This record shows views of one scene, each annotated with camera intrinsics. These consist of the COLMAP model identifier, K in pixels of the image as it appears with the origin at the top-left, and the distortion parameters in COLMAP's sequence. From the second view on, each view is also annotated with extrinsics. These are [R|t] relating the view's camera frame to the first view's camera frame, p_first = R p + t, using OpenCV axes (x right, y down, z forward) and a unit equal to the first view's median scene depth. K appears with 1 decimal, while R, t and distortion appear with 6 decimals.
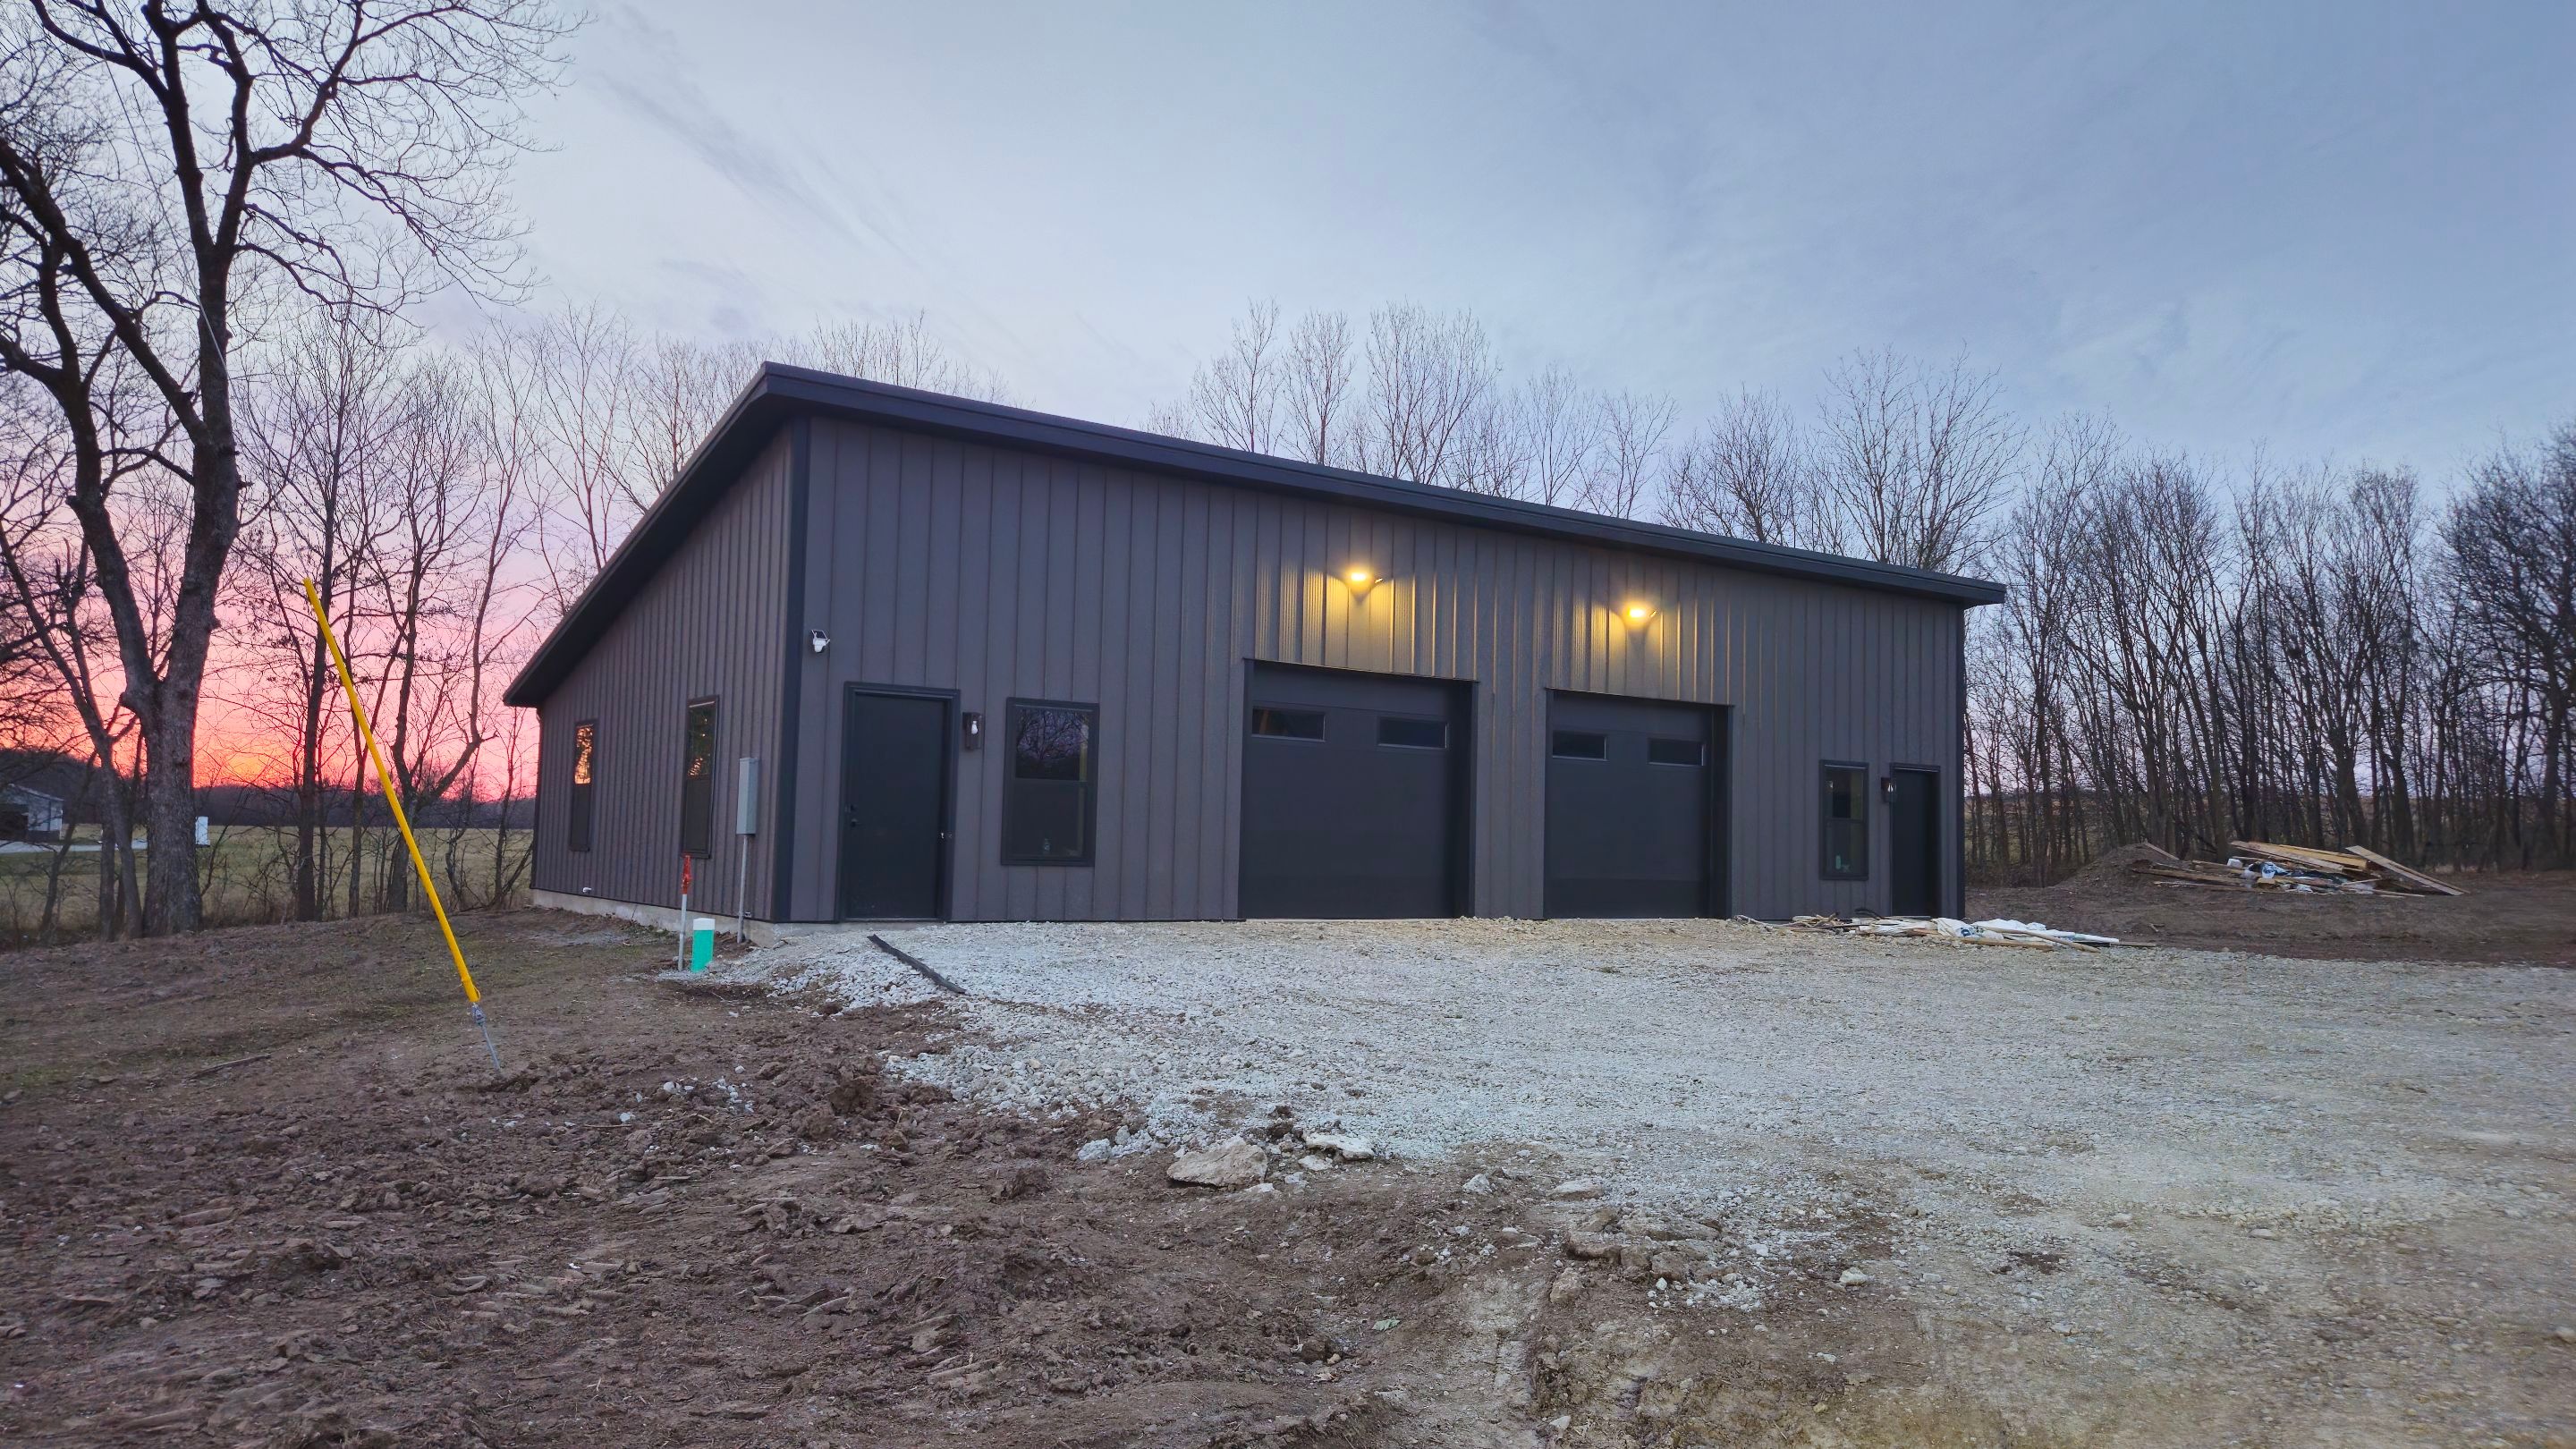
lens RADIAL K [[1564.7, 0, 1288.0], [0, 1564.7, 724.5], [0, 0, 1]] dist [0.037083, -0.000425]
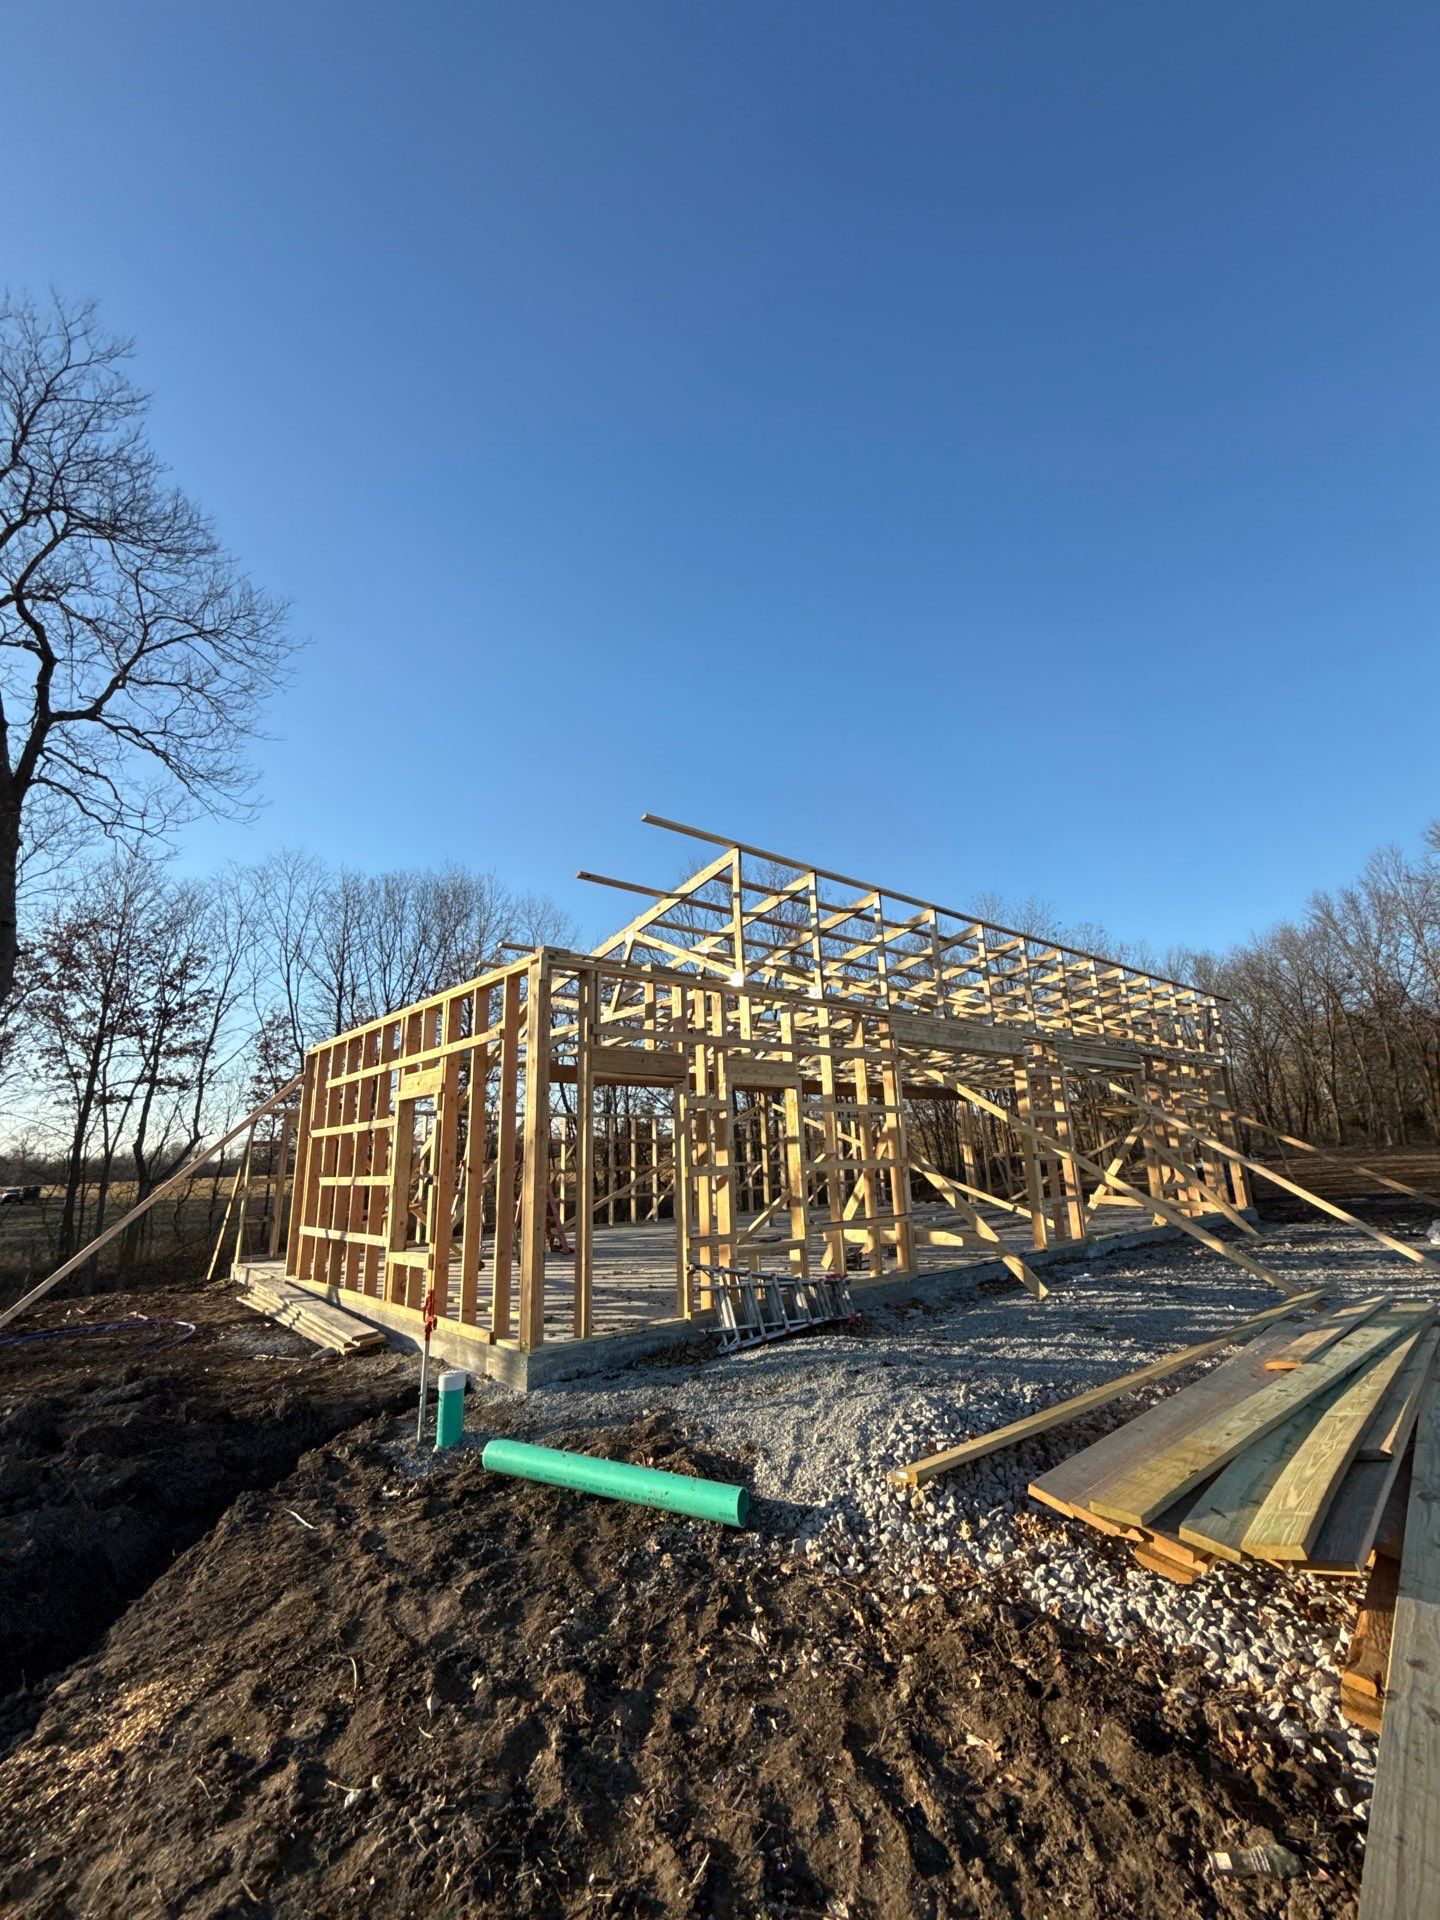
lens RADIAL K [[791.1, 0, 768.2], [0, 791.1, 963.2], [0, 0, 1]] dist [0.004017, 0.000222]
pose [[0.989645, -0.024551, 0.141420, -0.099844], [0.047898, 0.985274, -0.164138, -0.003121], [-0.135307, 0.169212, 0.976247, 0.202952]]
